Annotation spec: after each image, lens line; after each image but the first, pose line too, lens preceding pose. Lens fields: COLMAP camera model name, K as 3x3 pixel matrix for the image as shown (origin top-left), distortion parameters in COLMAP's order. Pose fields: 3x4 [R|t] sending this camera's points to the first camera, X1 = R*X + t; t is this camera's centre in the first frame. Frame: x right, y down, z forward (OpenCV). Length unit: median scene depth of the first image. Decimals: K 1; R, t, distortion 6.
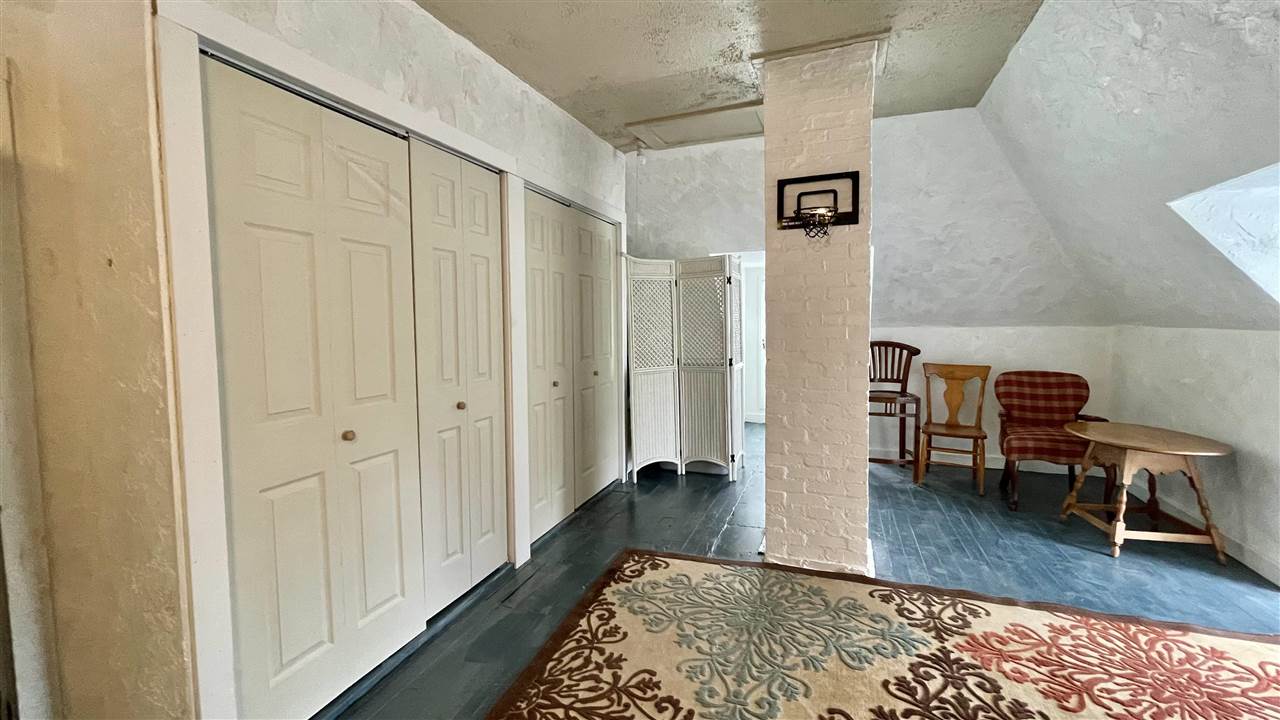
lens RADIAL K [[523.7, 0, 640.5], [0, 523.7, 353.7], [0, 0, 1]] dist [0.001987, 0.000470]
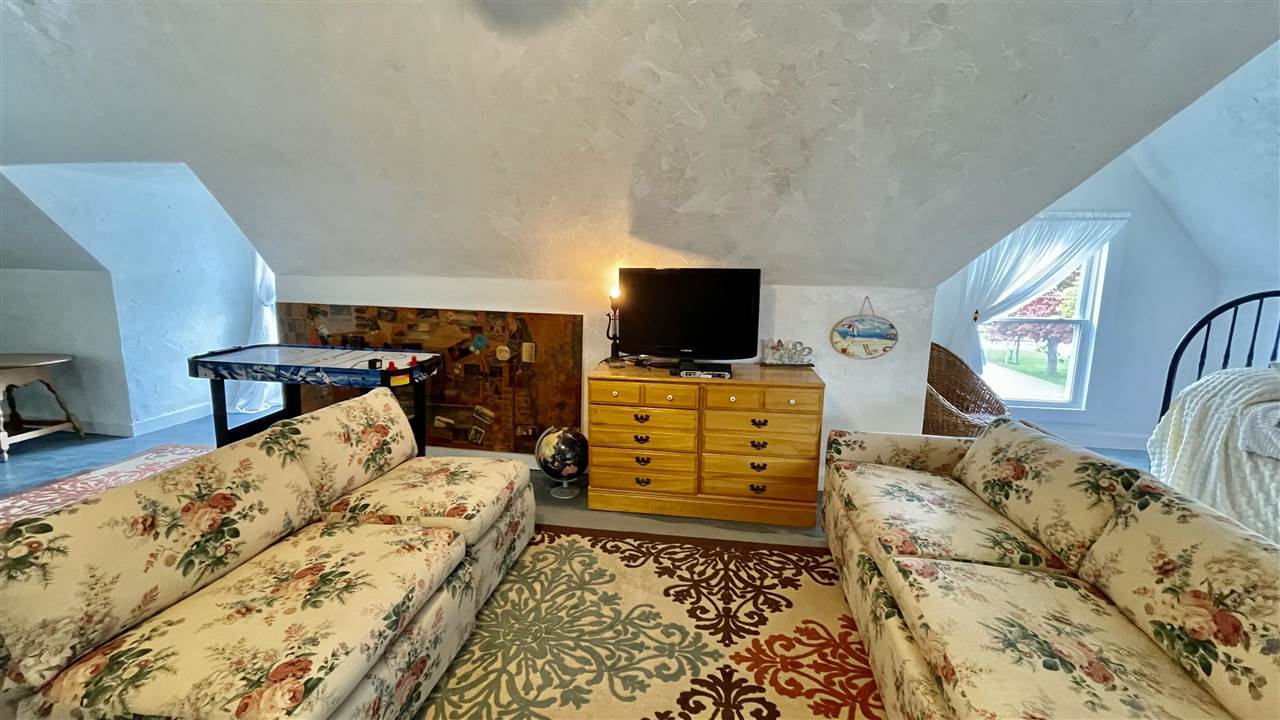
lens RADIAL K [[535.6, 0, 636.9], [0, 535.6, 356.6], [0, 0, 1]] dist [0.000348, 0.000180]
pose [[-0.183377, -0.139965, 0.973028, -0.473578], [0.046184, 0.987493, 0.150749, 0.032135], [-0.981957, 0.072583, -0.174619, -0.197877]]
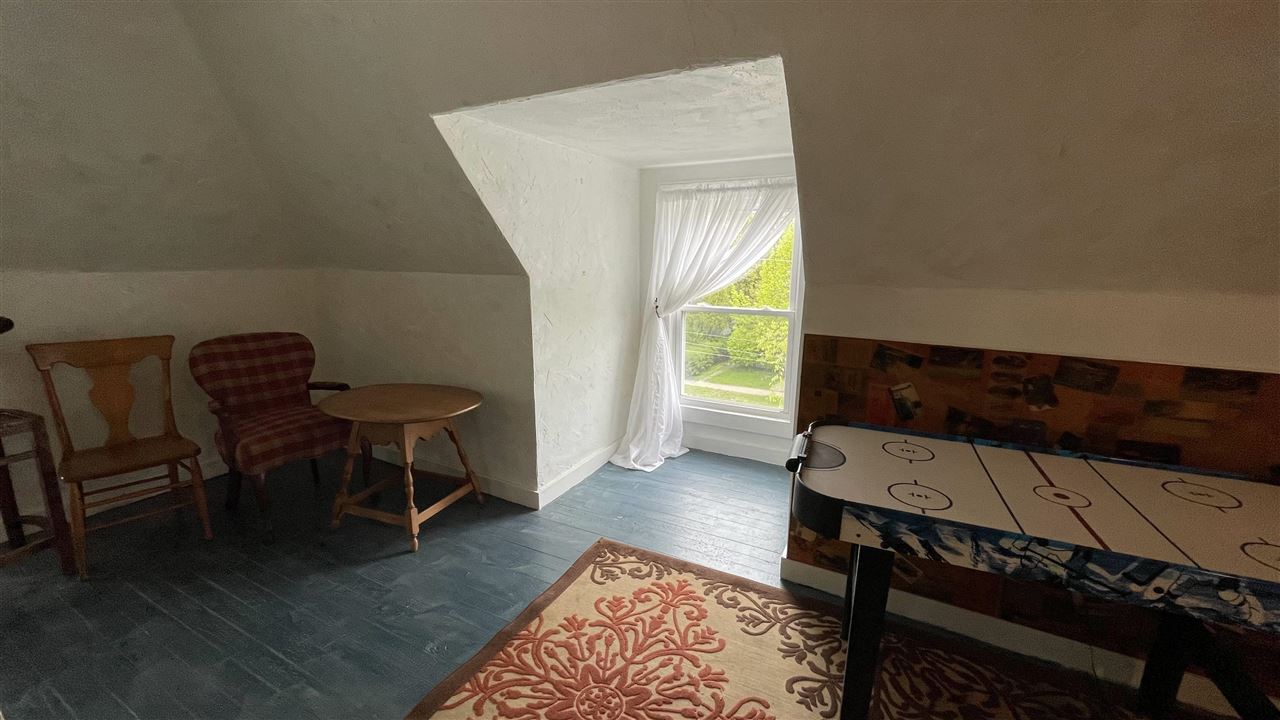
lens RADIAL K [[523.7, 0, 640.5], [0, 523.7, 353.7], [0, 0, 1]] dist [0.001987, 0.000470]
pose [[0.146028, -0.168142, 0.974887, 0.179614], [0.051915, 0.985395, 0.162179, -0.036051], [-0.987917, 0.026929, 0.152624, 0.471887]]
